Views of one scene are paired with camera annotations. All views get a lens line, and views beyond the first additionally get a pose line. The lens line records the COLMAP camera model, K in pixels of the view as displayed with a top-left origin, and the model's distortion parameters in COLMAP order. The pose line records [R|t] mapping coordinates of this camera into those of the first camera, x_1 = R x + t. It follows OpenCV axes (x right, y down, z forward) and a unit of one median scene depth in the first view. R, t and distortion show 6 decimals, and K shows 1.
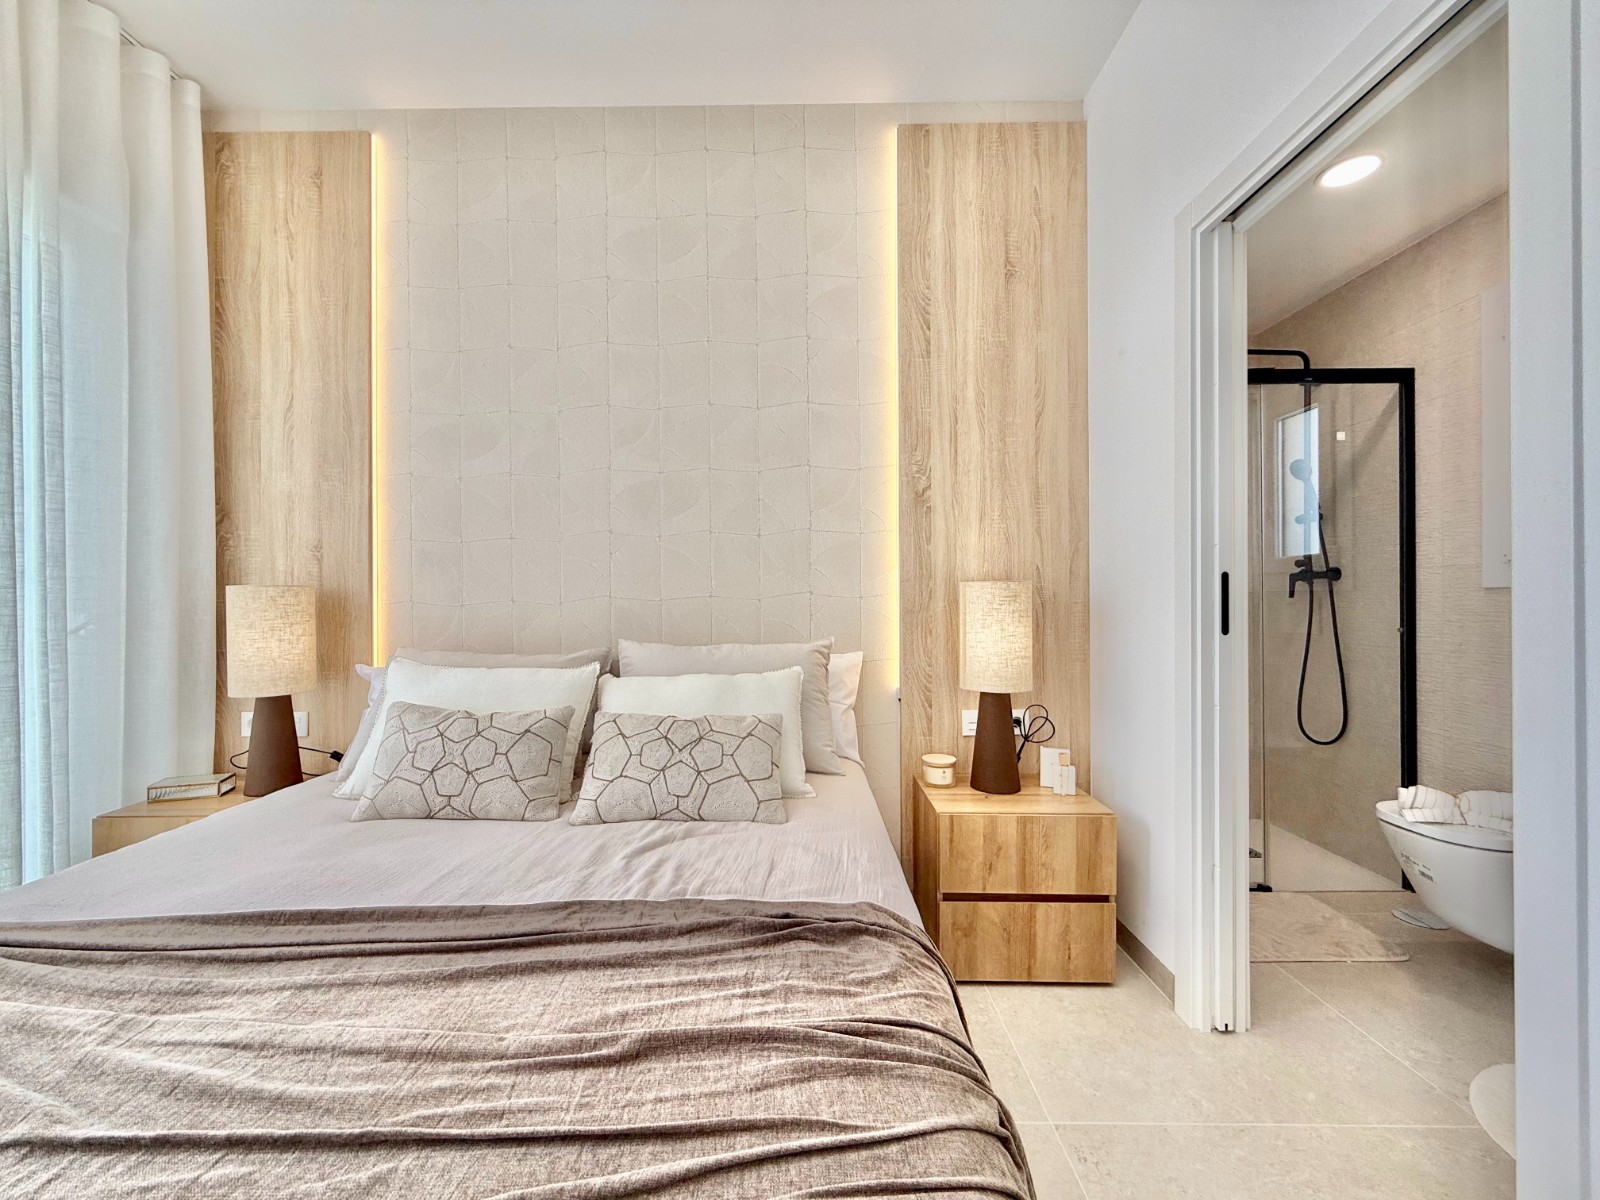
lens RADIAL K [[639.6, 0, 793.9], [0, 639.6, 600.2], [0, 0, 1]] dist [0.000951, -0.000073]
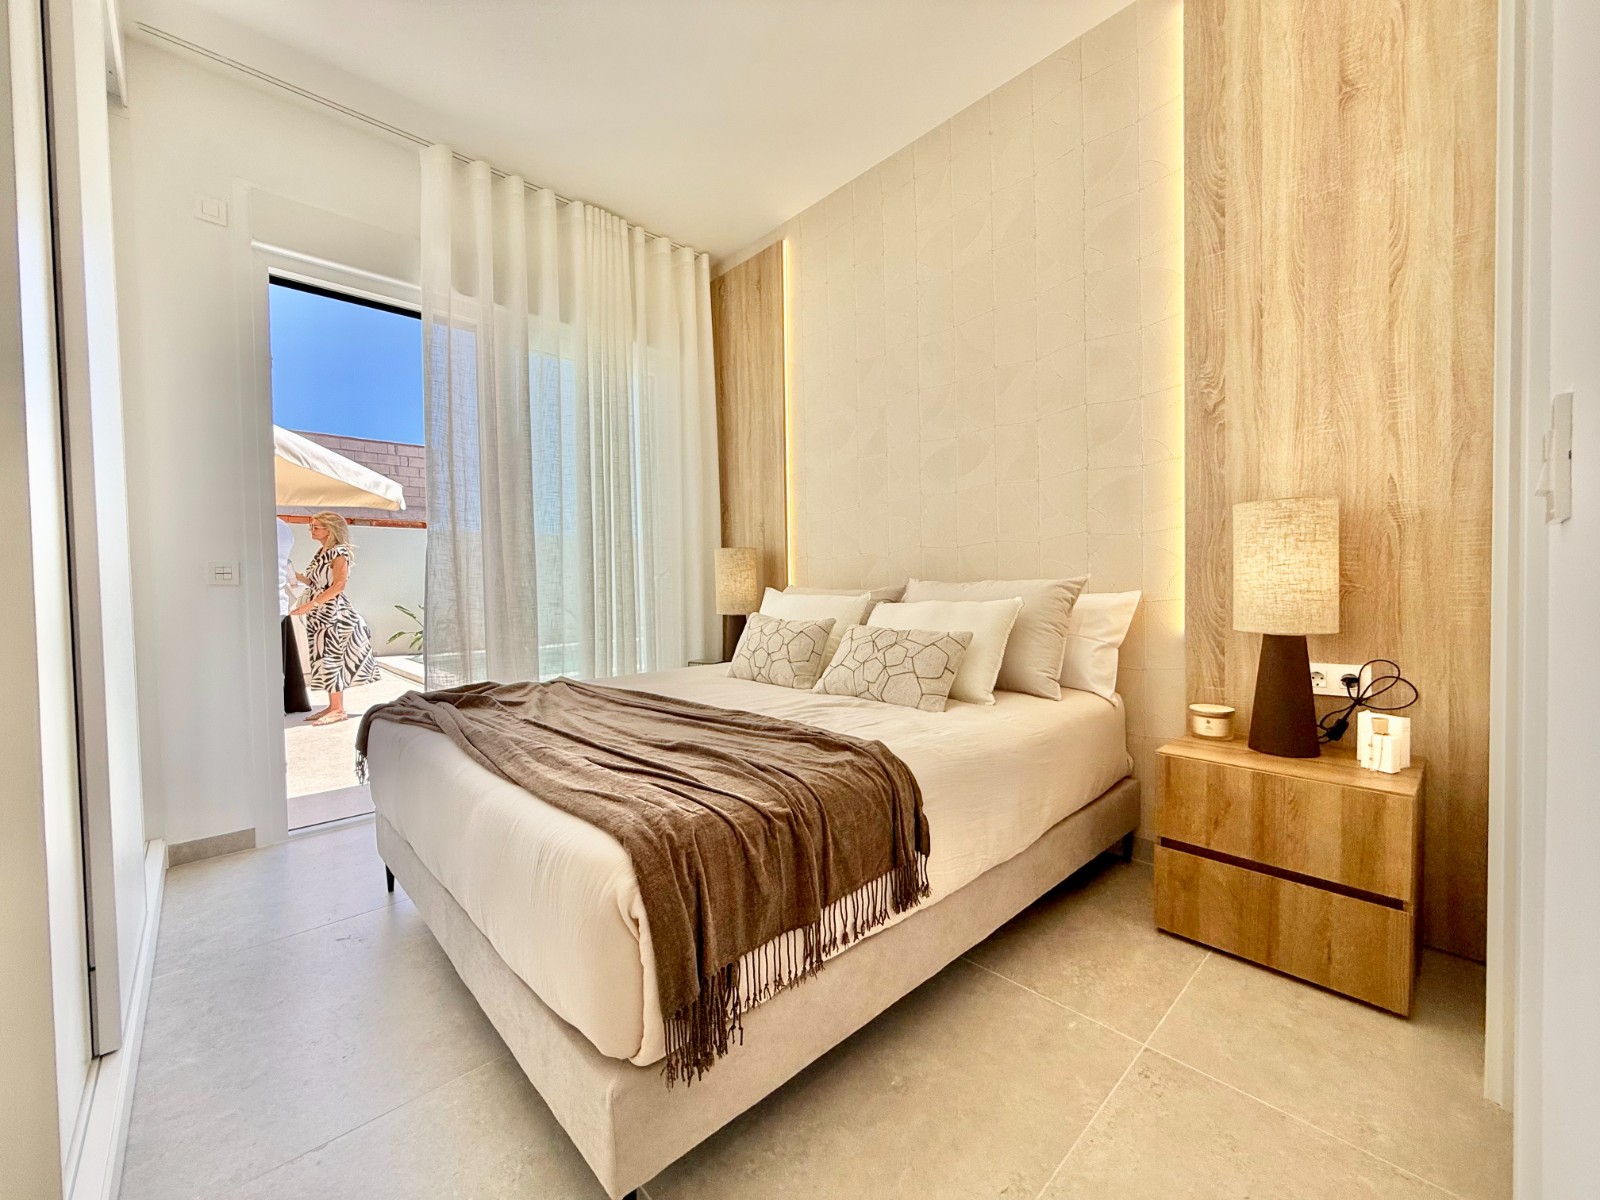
lens RADIAL K [[639.6, 0, 792.7], [0, 639.6, 601.2], [0, 0, 1]] dist [0.000951, -0.000073]
pose [[0.689843, 0.011597, -0.723866, 0.440622], [0.013348, 0.999498, 0.028734, 0.061810], [0.723836, -0.029484, 0.689342, -0.026482]]
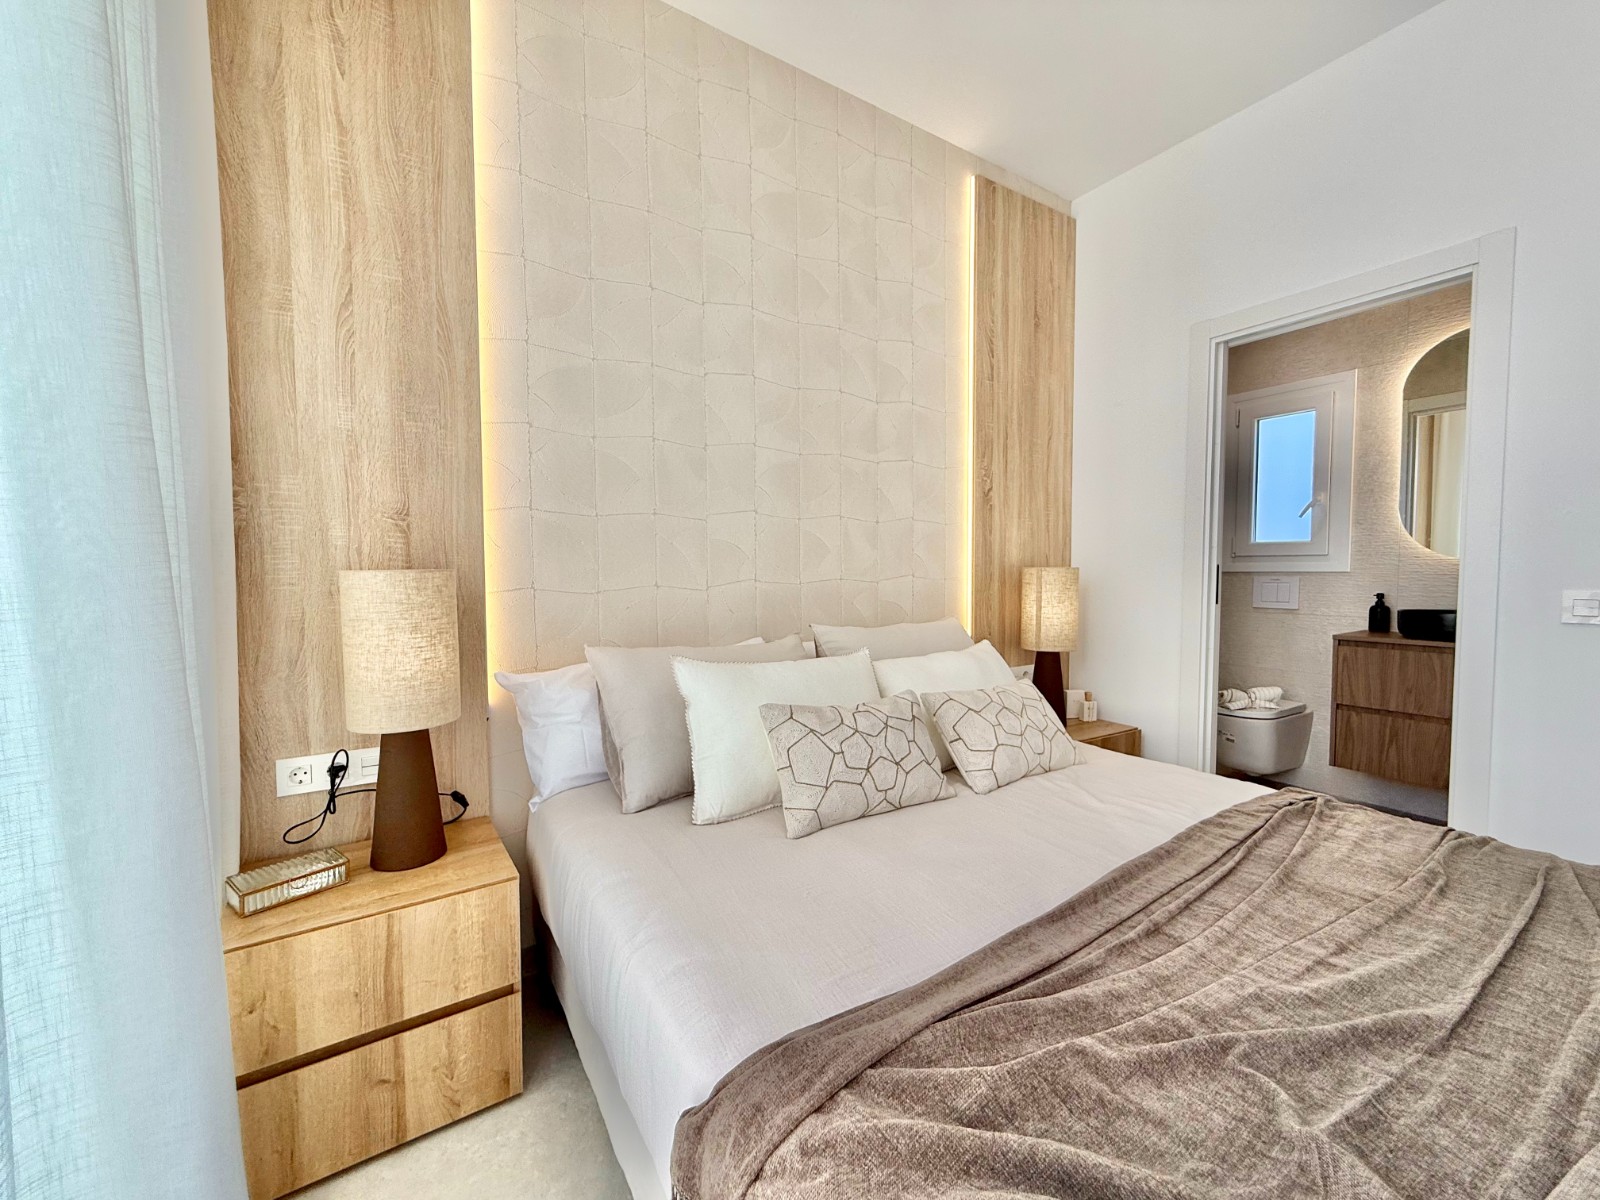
lens RADIAL K [[639.6, 0, 793.8], [0, 639.6, 599.2], [0, 0, 1]] dist [0.000951, -0.000073]
pose [[0.841460, -0.023866, 0.539791, -0.769458], [-0.000025, 0.999022, 0.044209, -0.019883], [-0.540319, -0.037214, 0.840637, 0.170067]]
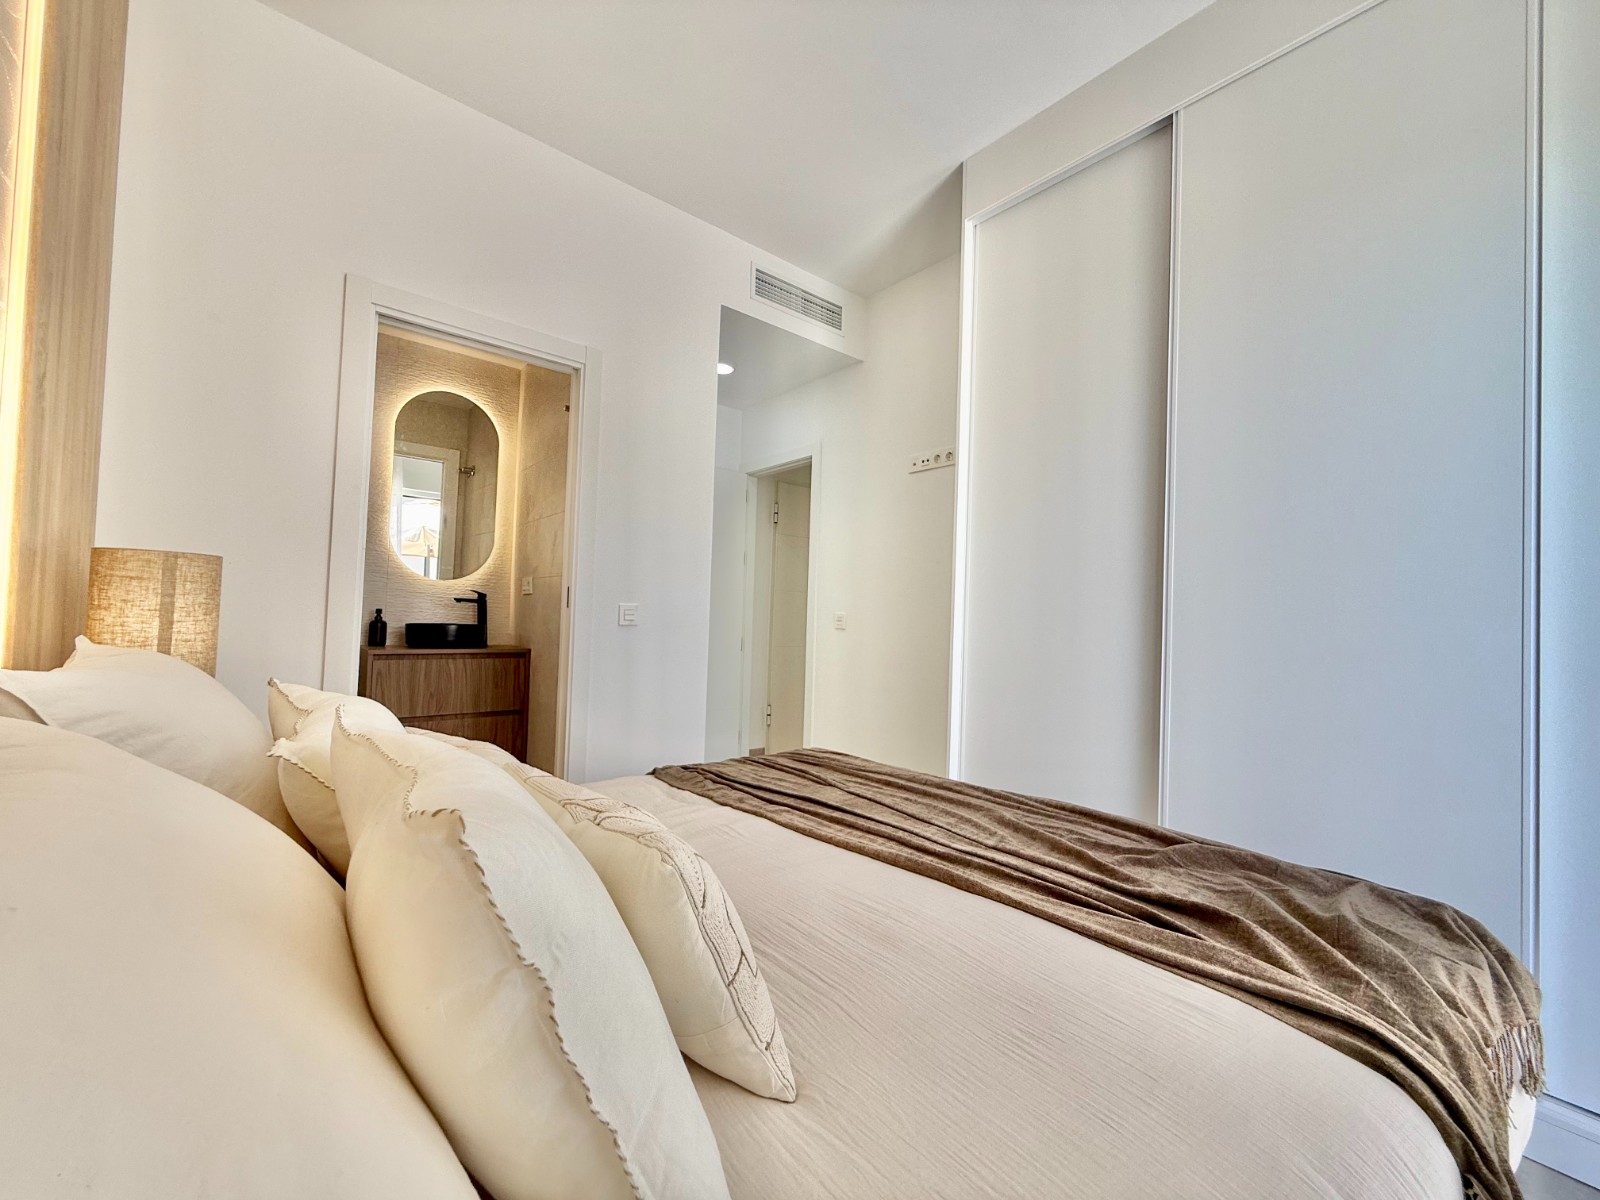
lens RADIAL K [[639.6, 0, 799.1], [0, 639.6, 601.9], [0, 0, 1]] dist [0.000951, -0.000073]
pose [[-0.656902, 0.005205, 0.753958, -0.678990], [-0.025575, 0.999247, -0.029181, 0.030683], [-0.753542, -0.038451, -0.656274, 0.887386]]
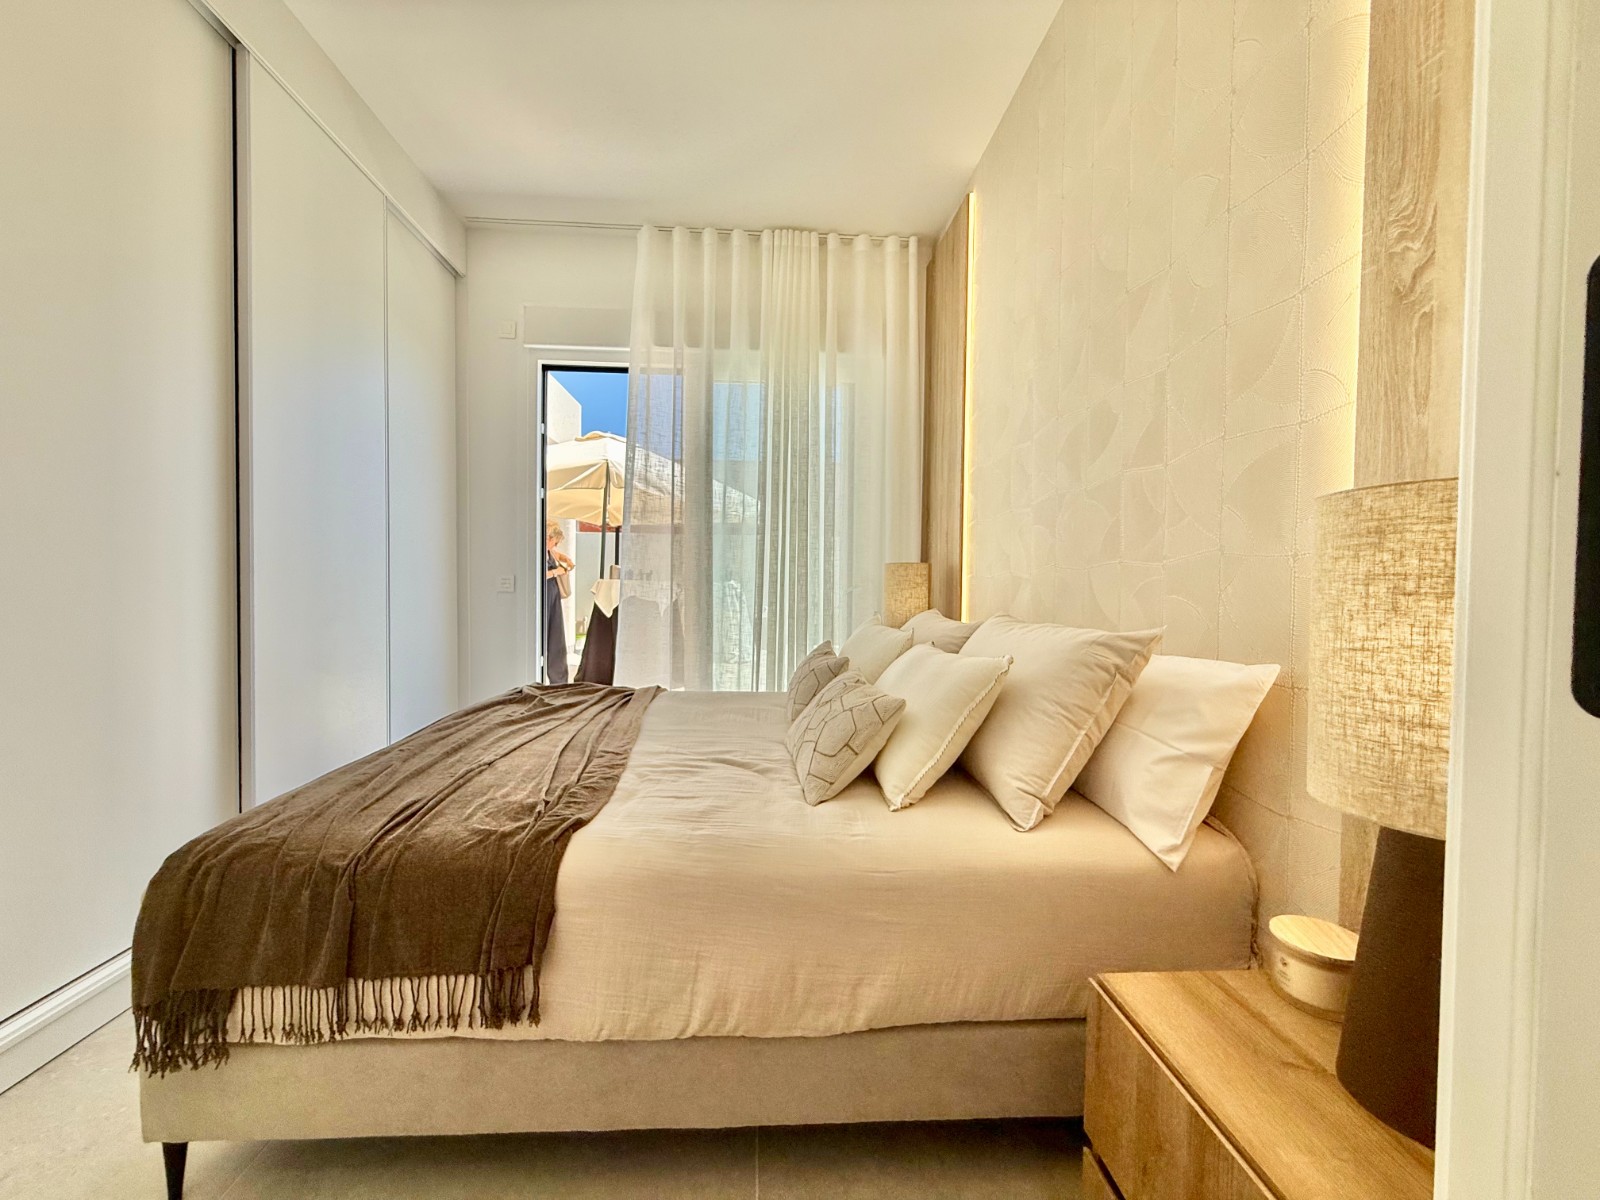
lens RADIAL K [[639.6, 0, 793.2], [0, 639.6, 599.2], [0, 0, 1]] dist [0.000951, -0.000073]
pose [[0.067224, 0.028995, -0.997316, 0.575750], [-0.014369, 0.999502, 0.028090, 0.021021], [0.997634, 0.012443, 0.067607, 0.594937]]
